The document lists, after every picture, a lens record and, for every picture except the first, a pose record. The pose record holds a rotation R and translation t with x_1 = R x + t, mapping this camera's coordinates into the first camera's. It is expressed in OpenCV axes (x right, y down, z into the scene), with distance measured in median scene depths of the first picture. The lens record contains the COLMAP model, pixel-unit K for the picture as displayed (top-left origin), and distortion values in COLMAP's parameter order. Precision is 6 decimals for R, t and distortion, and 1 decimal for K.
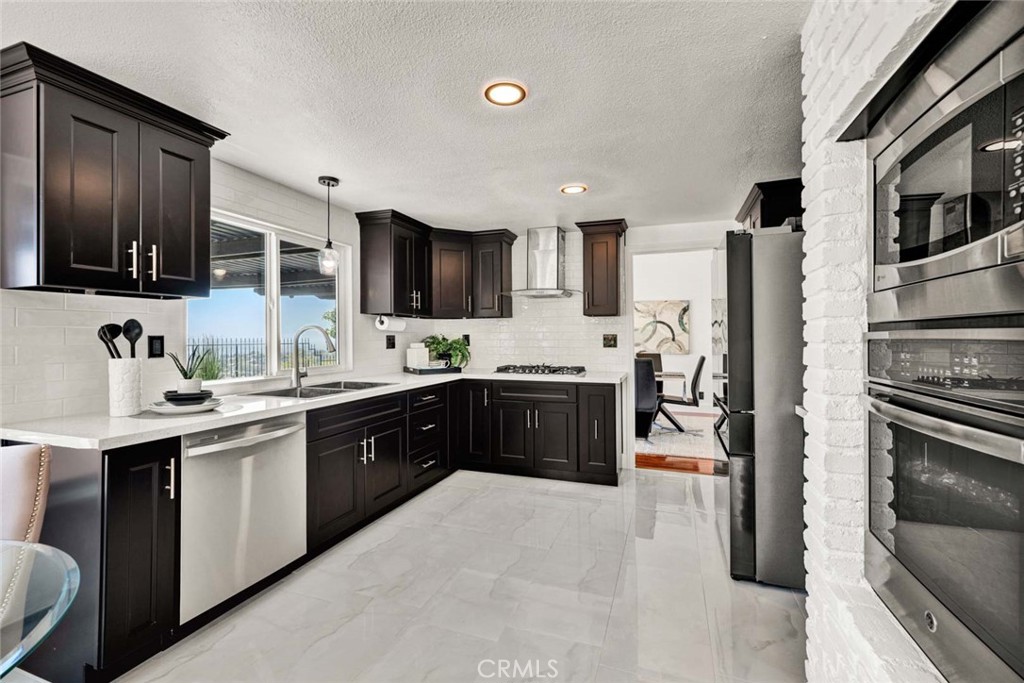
lens RADIAL K [[409.2, 0, 509.1], [0, 409.2, 336.6], [0, 0, 1]] dist [0.010064, -0.001101]
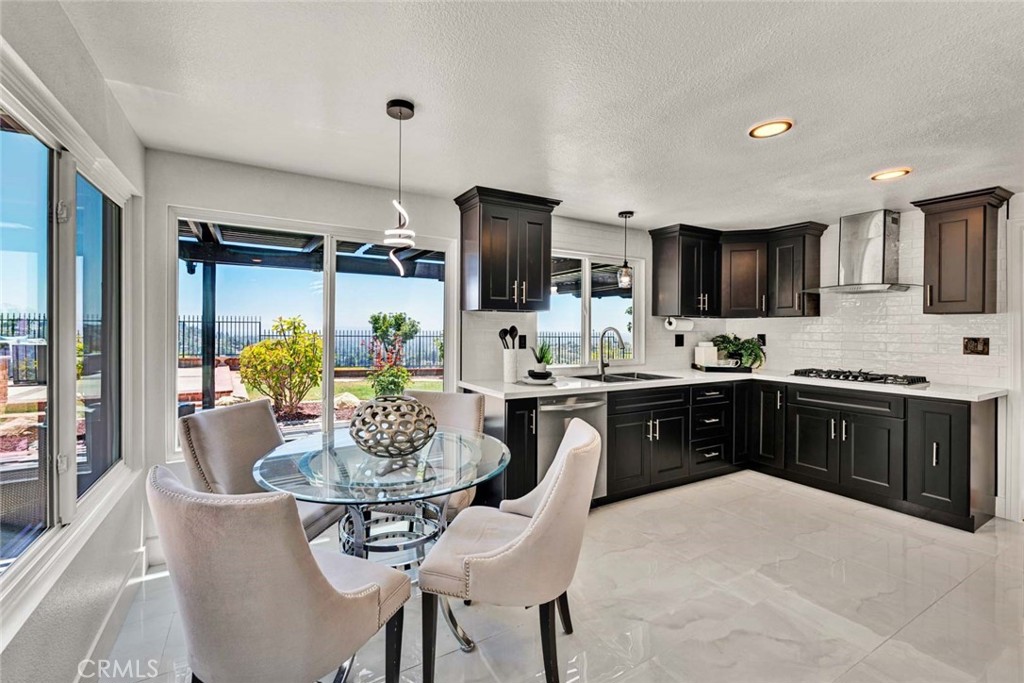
lens RADIAL K [[409.2, 0, 509.7], [0, 409.2, 334.3], [0, 0, 1]] dist [0.010064, -0.001101]
pose [[0.761897, 0.015346, -0.647517, 0.094079], [-0.007361, 0.999860, 0.015035, -0.019554], [0.647657, -0.006689, 0.761903, -0.168131]]
